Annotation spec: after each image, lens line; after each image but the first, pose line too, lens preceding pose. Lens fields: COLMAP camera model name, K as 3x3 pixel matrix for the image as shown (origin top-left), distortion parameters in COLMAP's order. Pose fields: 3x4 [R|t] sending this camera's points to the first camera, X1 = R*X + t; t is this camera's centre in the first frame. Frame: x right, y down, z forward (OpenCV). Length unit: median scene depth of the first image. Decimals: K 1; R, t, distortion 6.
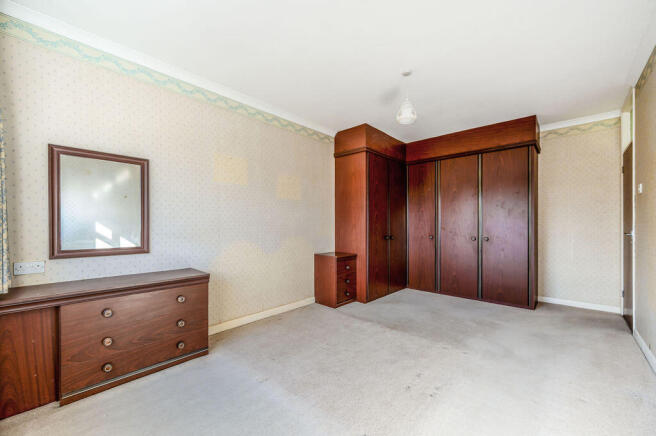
lens RADIAL K [[258.5, 0, 329.5], [0, 258.5, 219.6], [0, 0, 1]] dist [-0.001107, -0.000111]
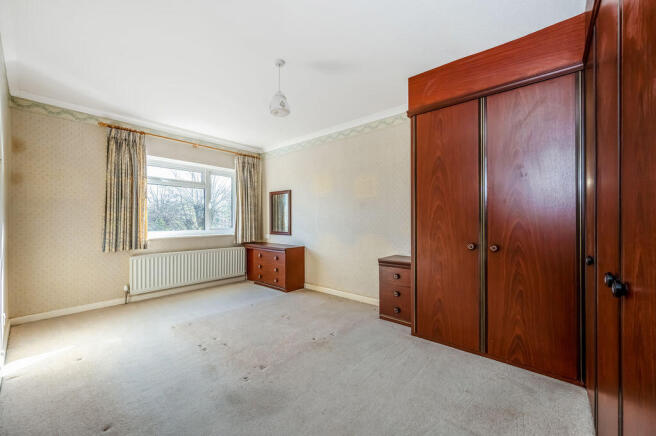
lens RADIAL K [[258.5, 0, 328.3], [0, 258.5, 220.8], [0, 0, 1]] dist [-0.001107, -0.000111]
pose [[0.020897, -0.001724, -0.999780, 1.007498], [0.014750, 0.999890, -0.001416, 0.015264], [0.999673, -0.014717, 0.020920, 0.931631]]
